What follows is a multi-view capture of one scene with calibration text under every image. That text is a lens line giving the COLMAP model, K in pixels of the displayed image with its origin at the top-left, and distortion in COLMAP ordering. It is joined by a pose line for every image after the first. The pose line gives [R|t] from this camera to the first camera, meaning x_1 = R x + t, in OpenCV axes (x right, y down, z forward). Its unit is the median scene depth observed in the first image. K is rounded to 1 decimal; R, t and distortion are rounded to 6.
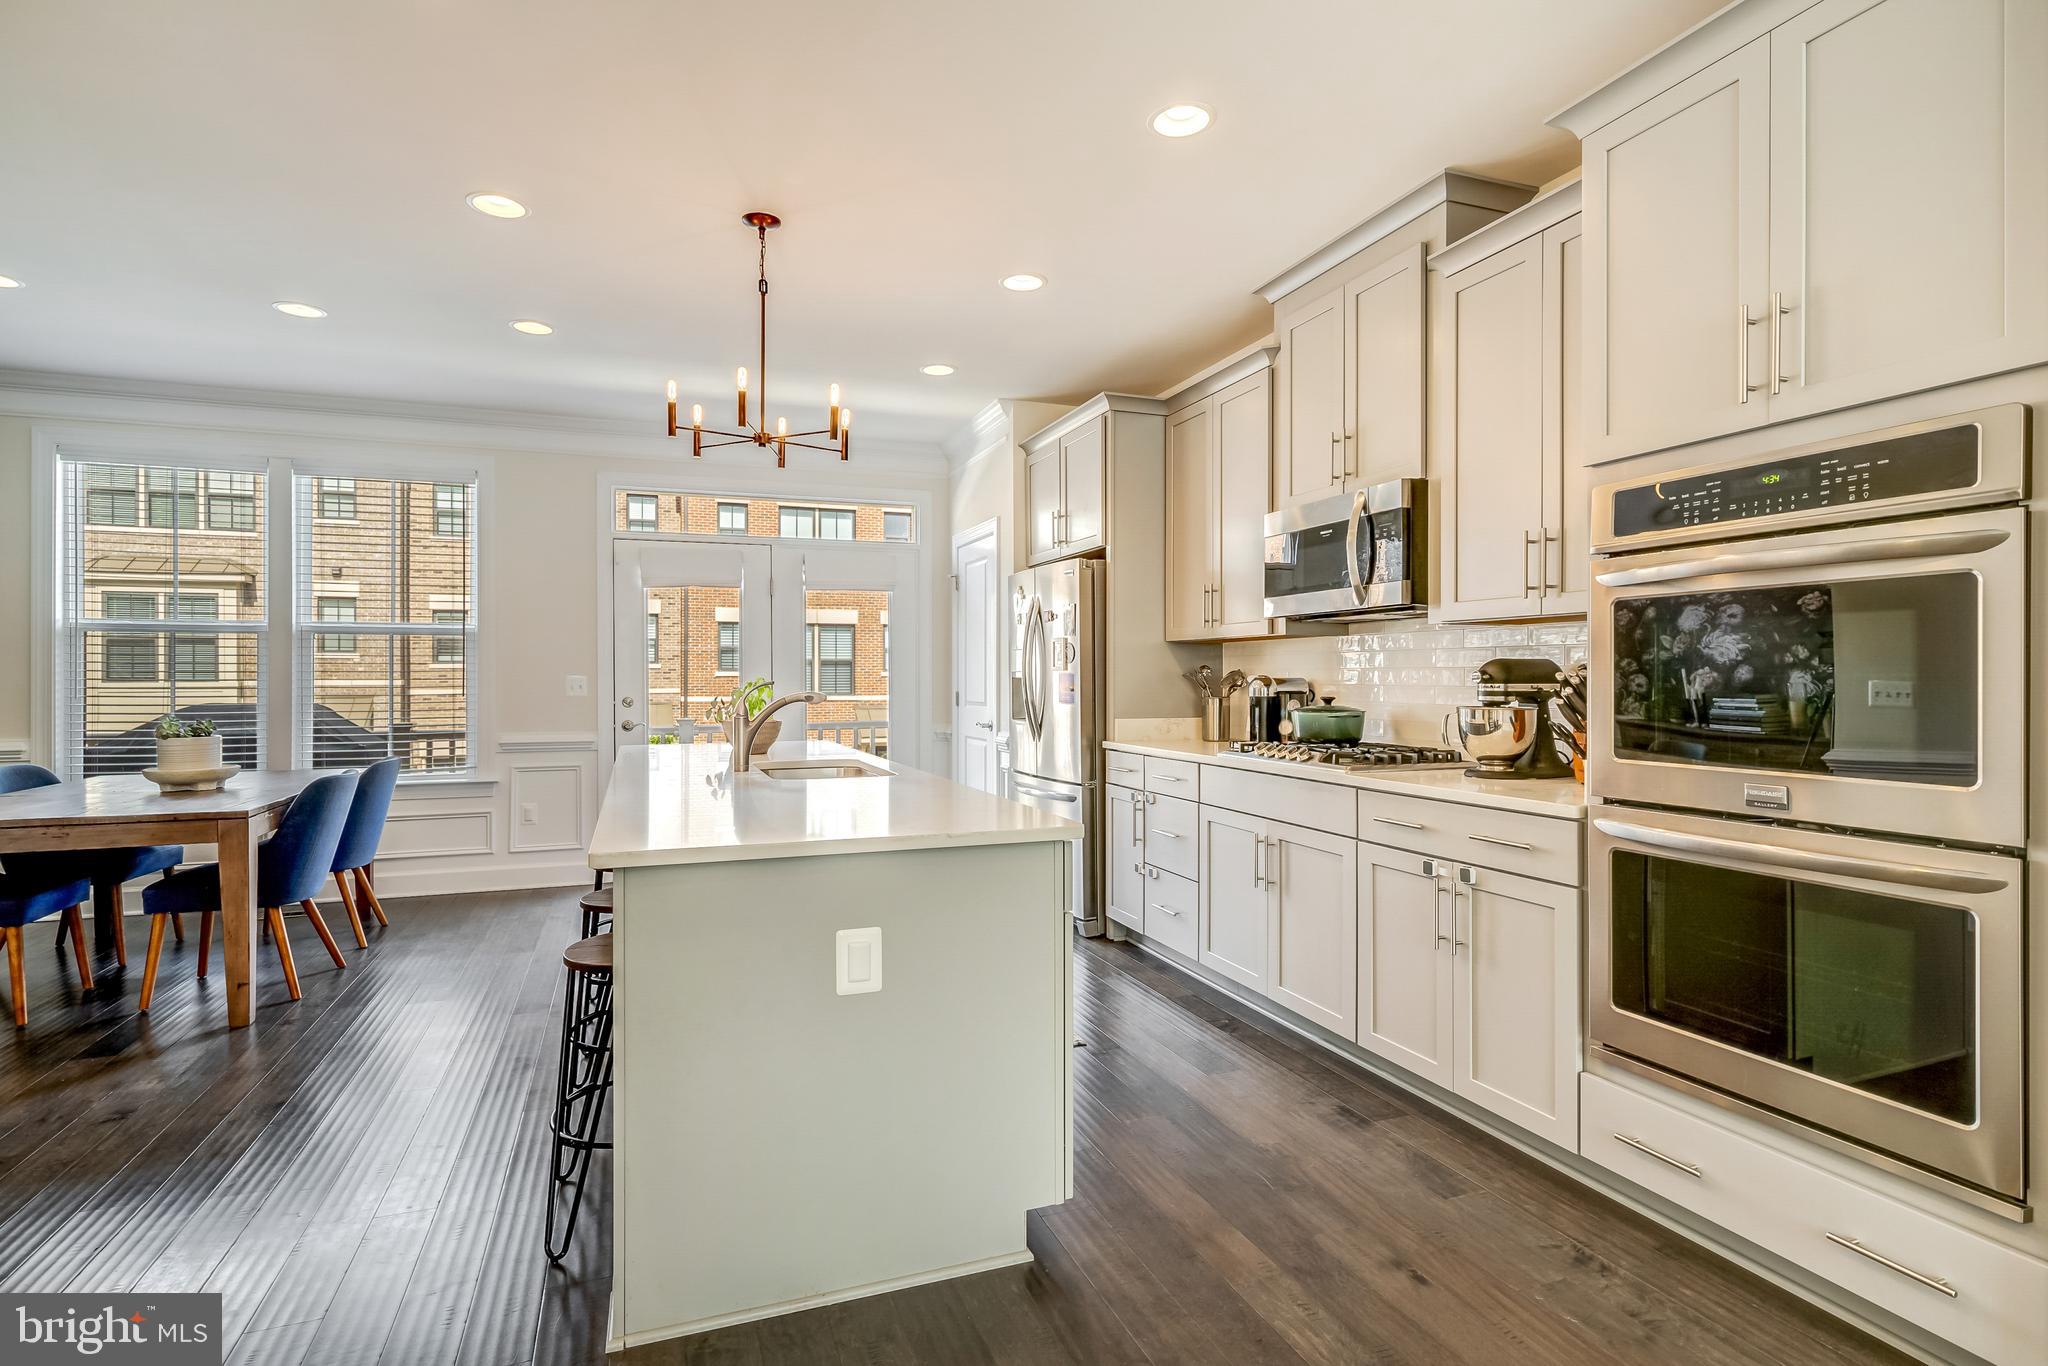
lens RADIAL K [[1000.3, 0, 1031.0], [0, 1000.3, 674.8], [0, 0, 1]] dist [0.006149, 0.000277]
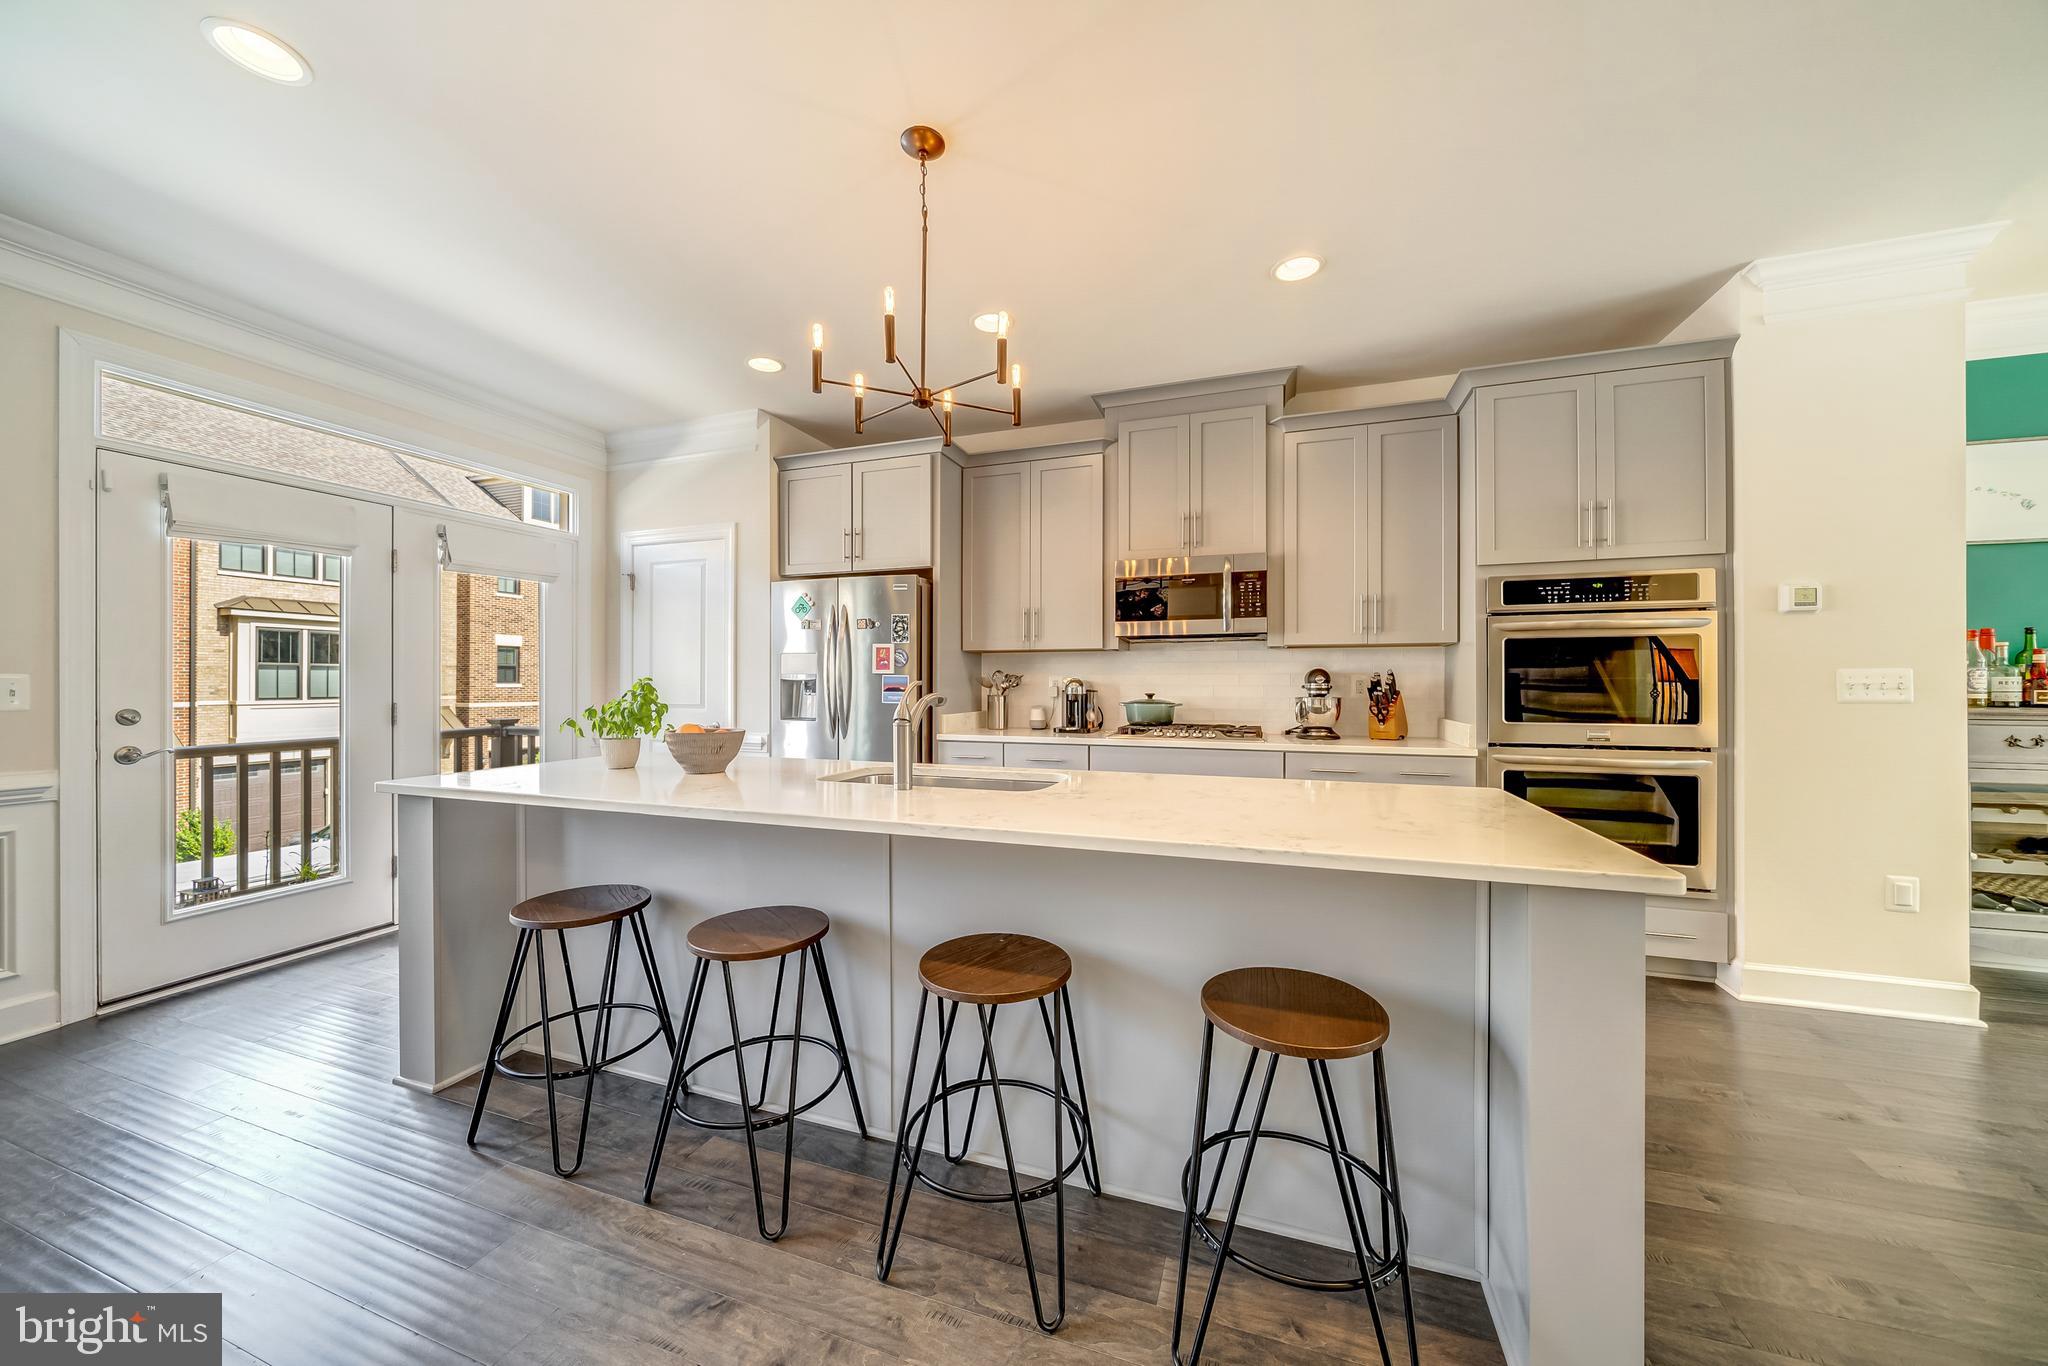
lens RADIAL K [[673.8, 0, 1016.9], [0, 673.8, 683.7], [0, 0, 1]] dist [-0.002604, -0.000009]
pose [[0.643201, 0.001002, 0.765696, -0.560010], [-0.003409, 0.999993, 0.001555, 0.007046], [-0.765689, -0.003611, 0.643200, 0.506793]]
